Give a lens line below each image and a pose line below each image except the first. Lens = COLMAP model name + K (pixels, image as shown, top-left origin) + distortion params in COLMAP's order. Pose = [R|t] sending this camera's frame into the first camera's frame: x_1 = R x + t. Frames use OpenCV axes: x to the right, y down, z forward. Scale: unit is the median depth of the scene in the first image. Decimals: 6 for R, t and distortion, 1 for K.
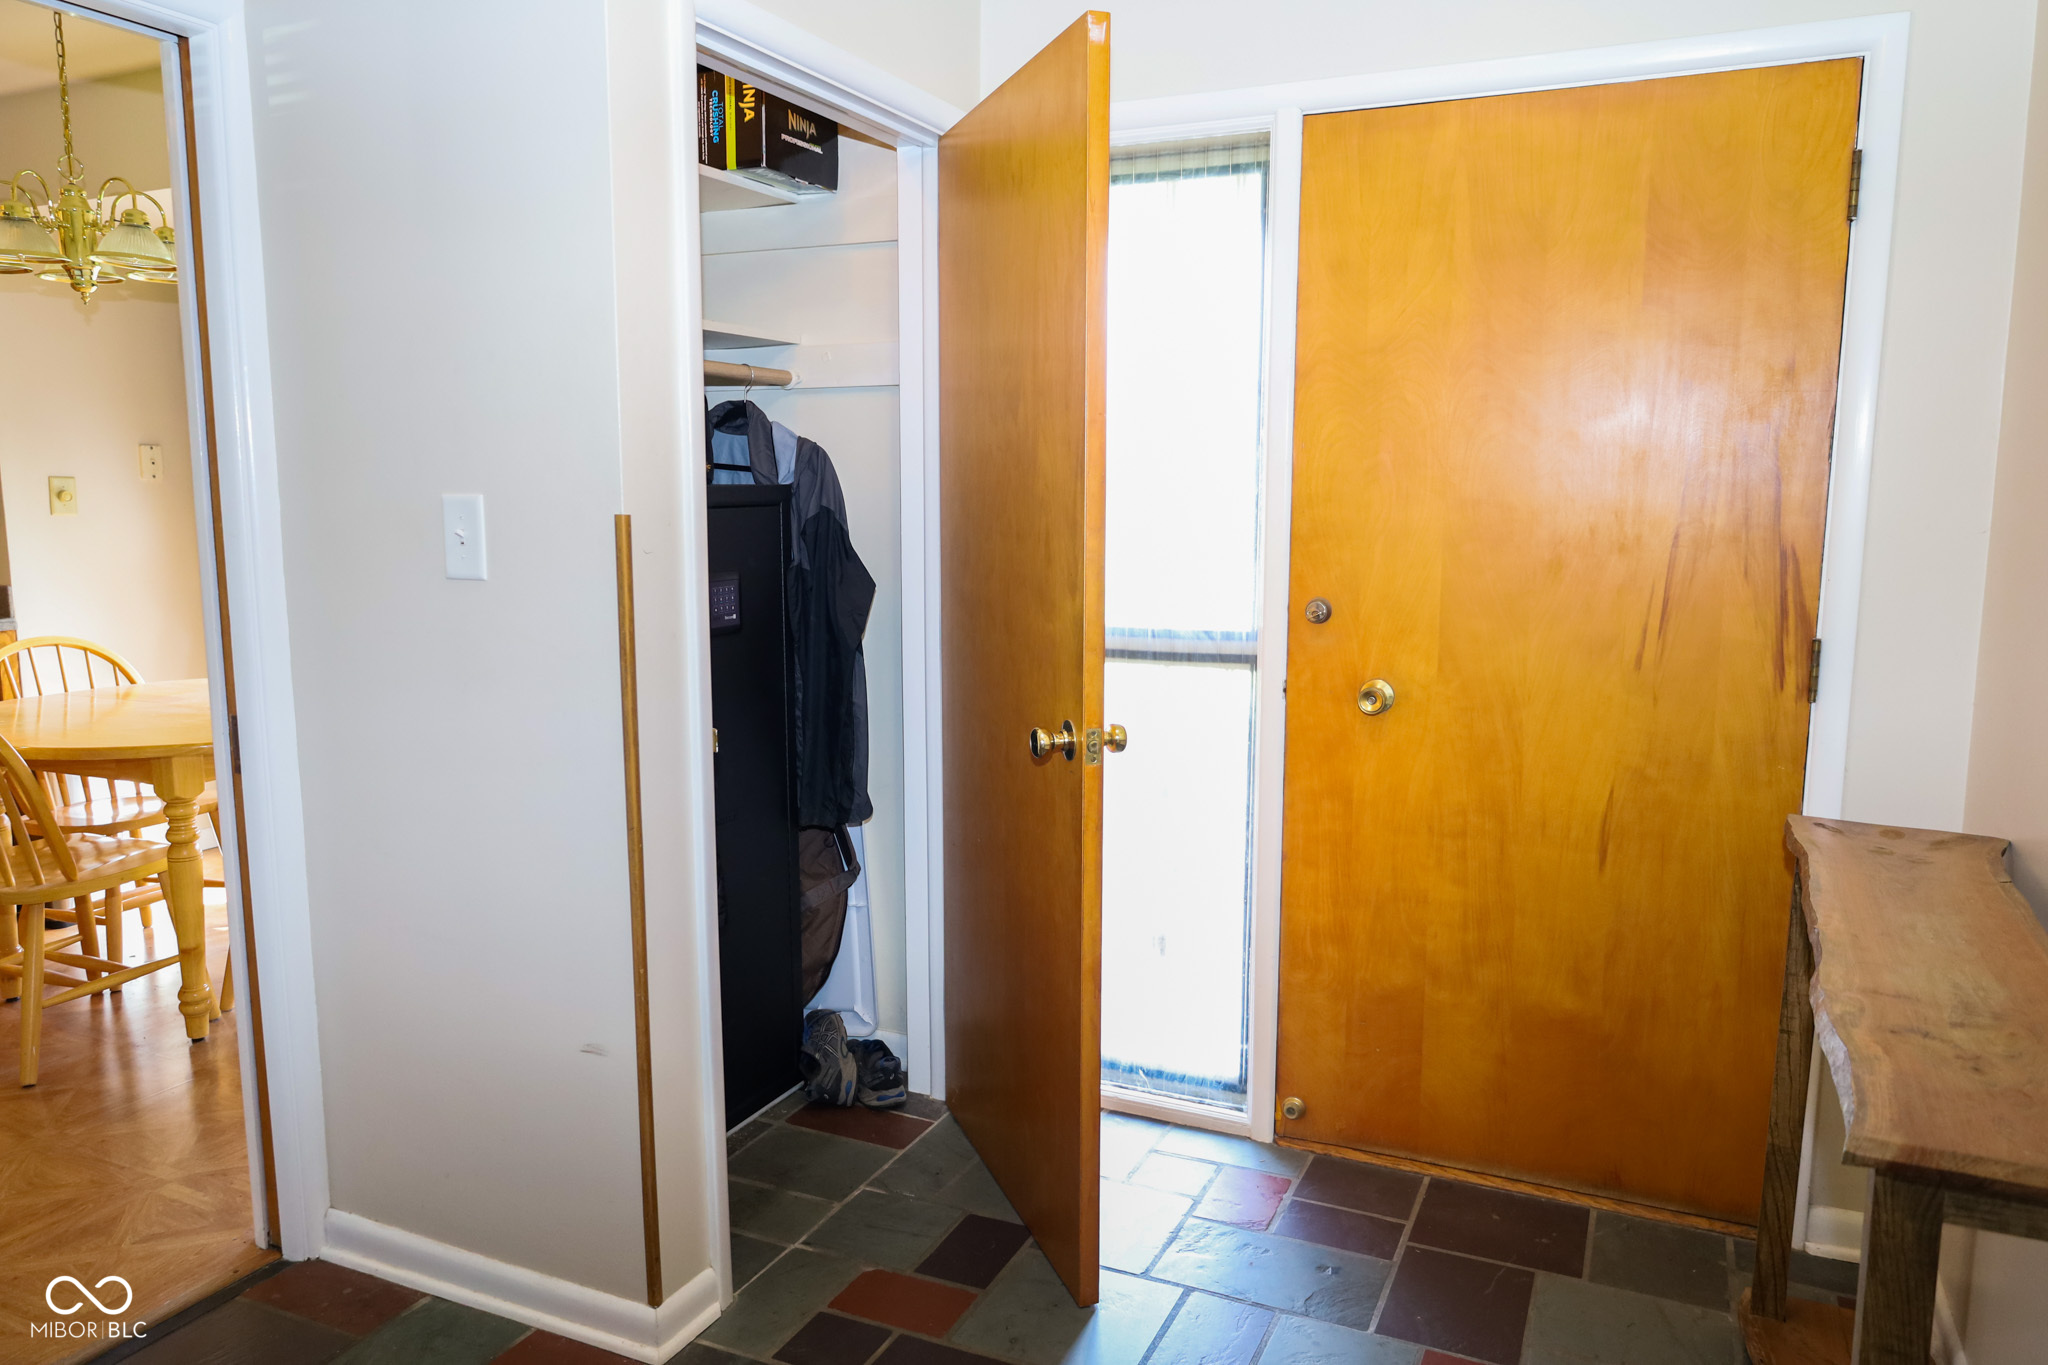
lens RADIAL K [[1427.7, 0, 1030.3], [0, 1427.7, 680.2], [0, 0, 1]] dist [-0.000394, -0.003606]
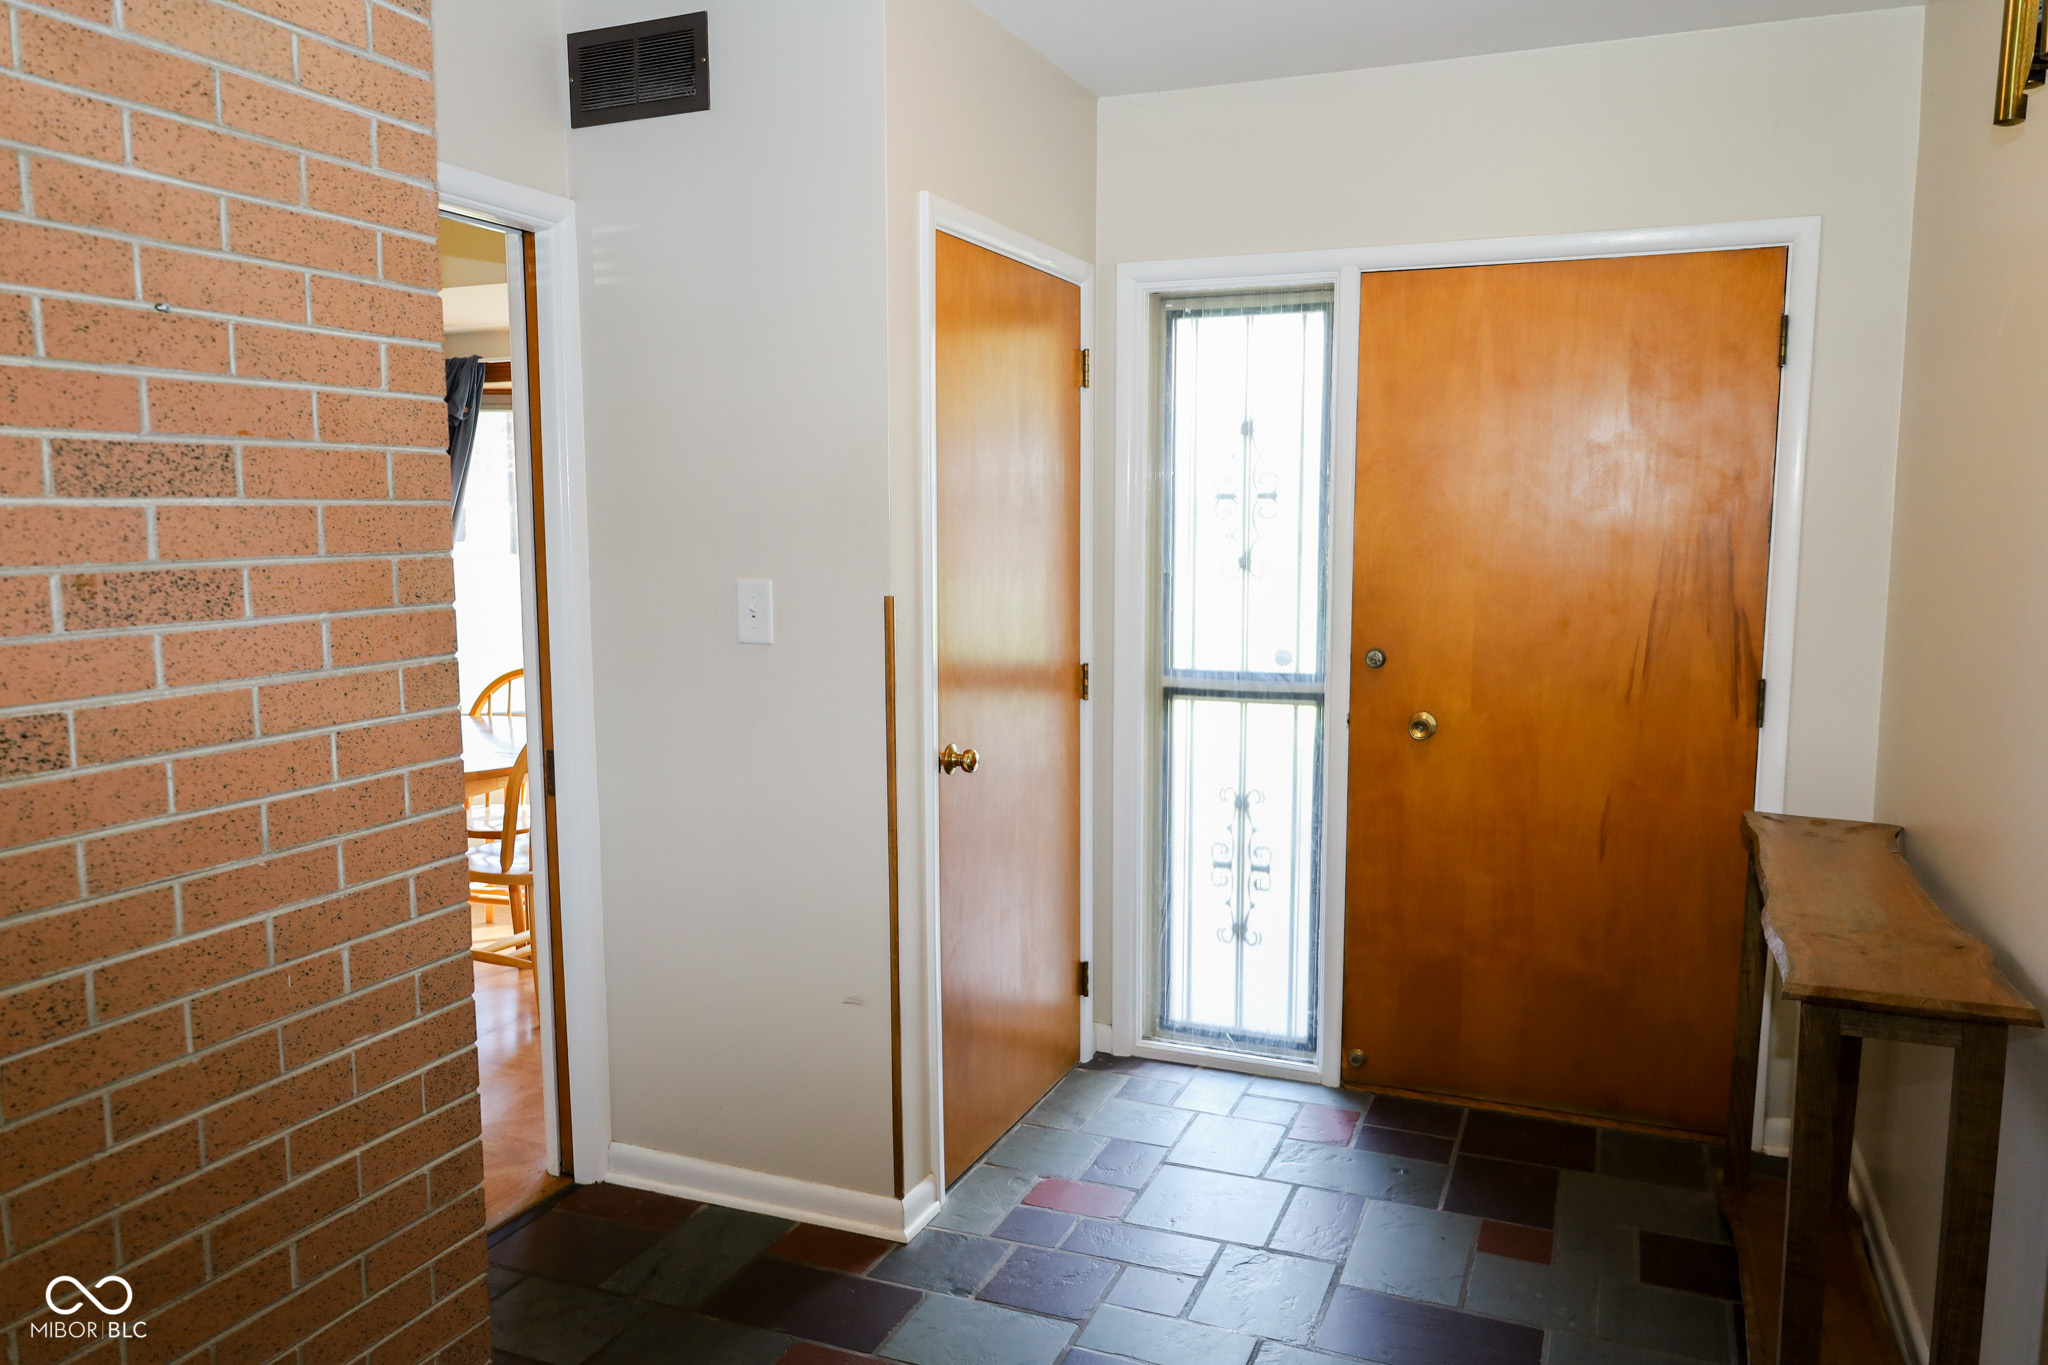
lens RADIAL K [[1466.7, 0, 1023.6], [0, 1466.7, 683.3], [0, 0, 1]] dist [-0.006423, 0.003595]
pose [[0.999337, -0.009873, 0.035050, -0.169646], [0.010528, 0.999772, -0.018557, -0.006485], [-0.034859, 0.018913, 0.999213, -0.312224]]
